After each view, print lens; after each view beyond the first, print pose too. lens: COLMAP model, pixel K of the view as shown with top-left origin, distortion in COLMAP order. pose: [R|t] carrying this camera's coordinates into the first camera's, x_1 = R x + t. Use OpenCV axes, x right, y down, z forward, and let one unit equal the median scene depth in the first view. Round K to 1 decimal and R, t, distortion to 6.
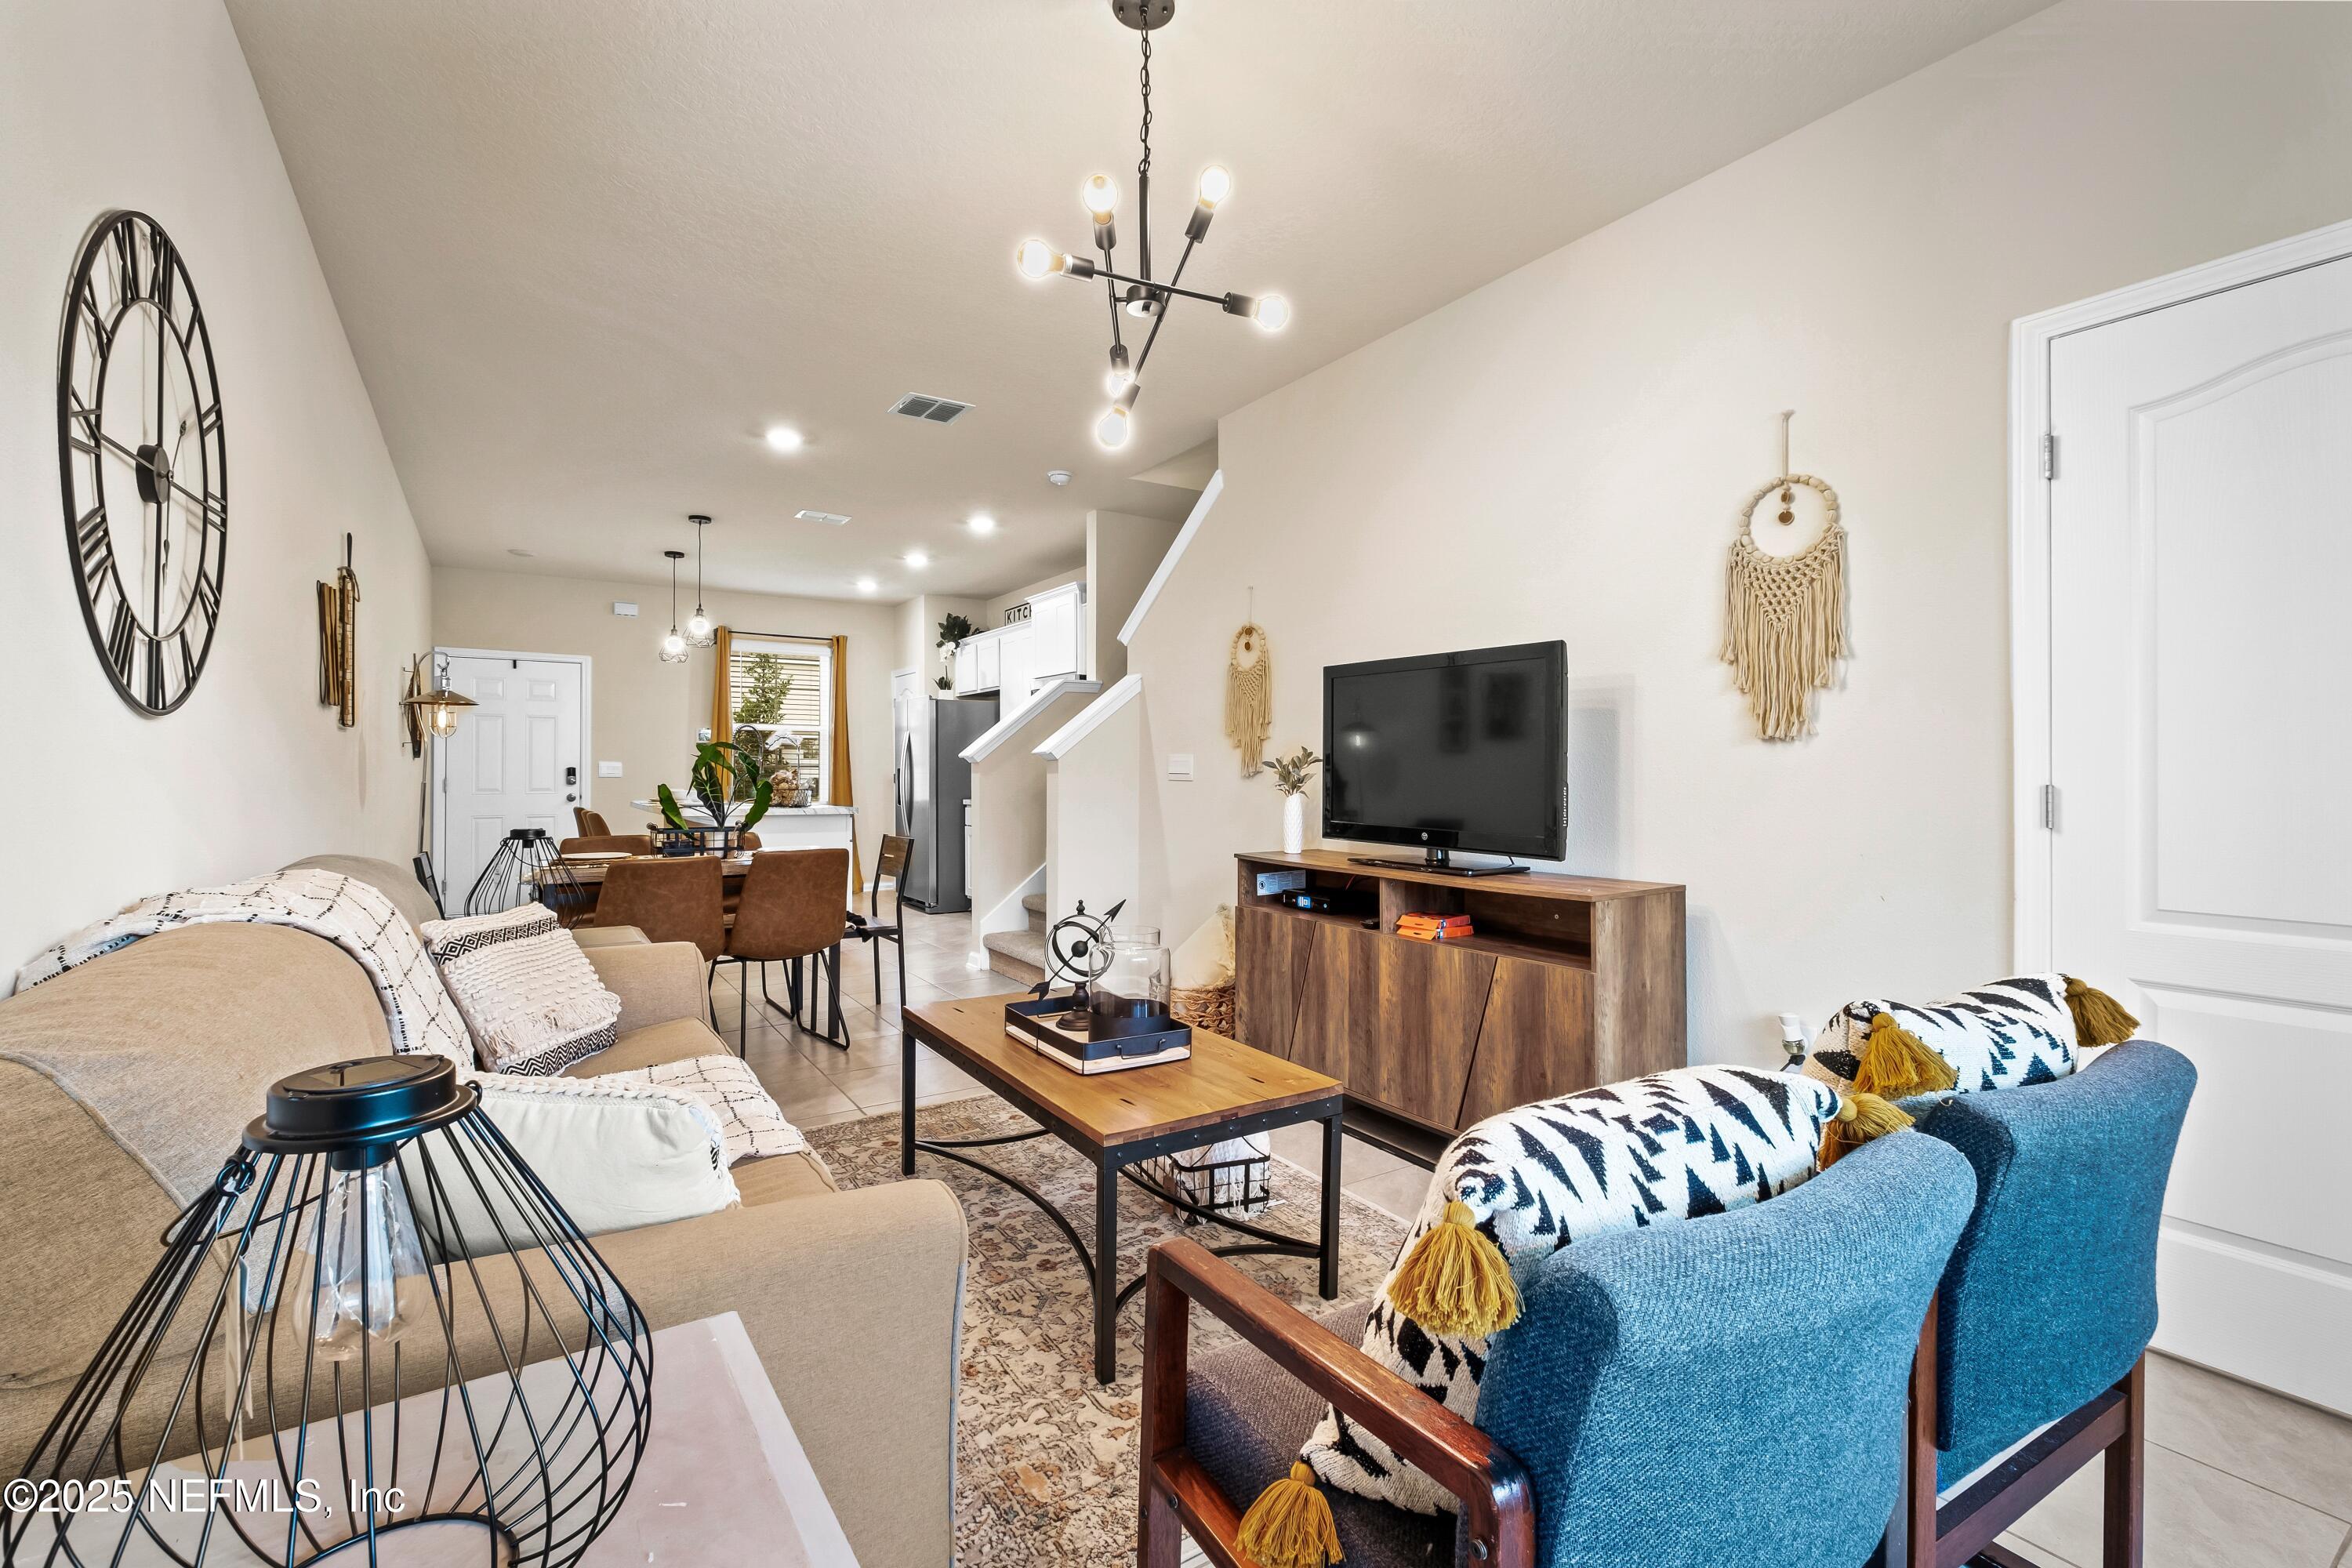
lens RADIAL K [[1041.5, 0, 1181.1], [0, 1041.5, 777.3], [0, 0, 1]] dist [-0.000243, -0.000894]
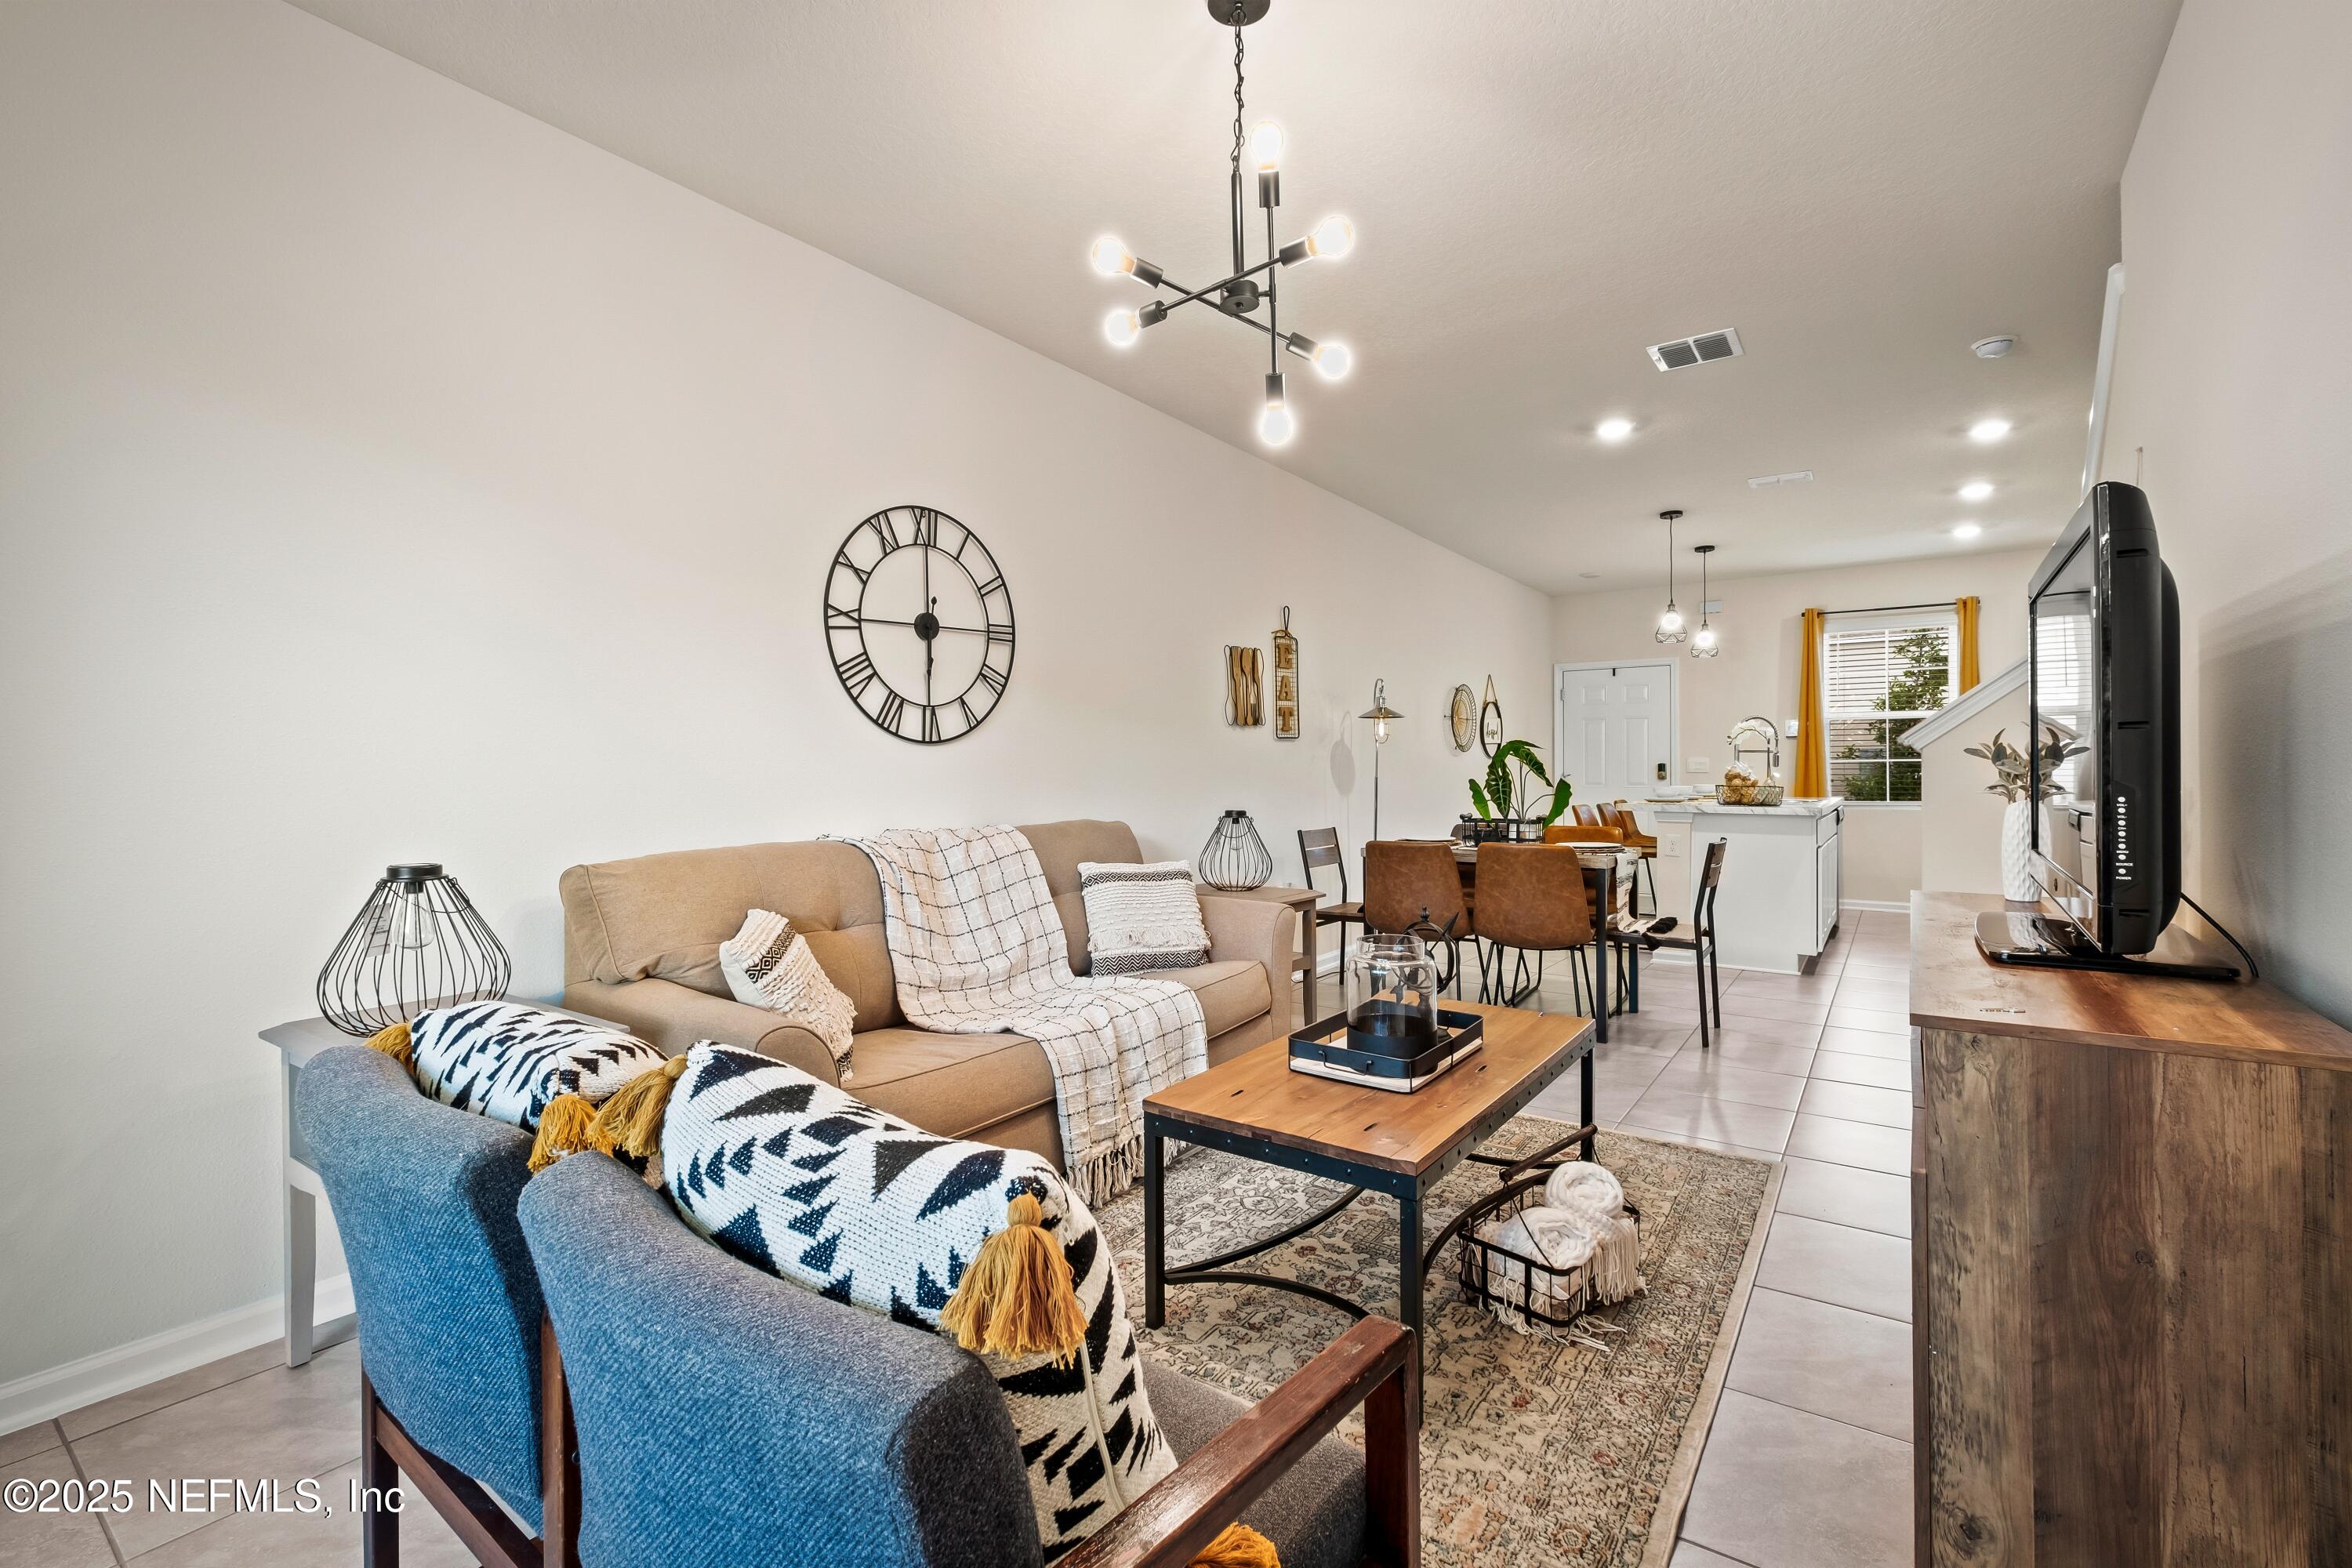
lens RADIAL K [[1041.5, 0, 1182.9], [0, 1041.5, 774.8], [0, 0, 1]] dist [-0.000243, -0.000894]
pose [[0.344030, 0.000379, -0.938959, 0.522831], [0.001609, 0.999998, 0.000993, 0.000349], [0.938957, -0.001852, 0.344029, 0.357381]]
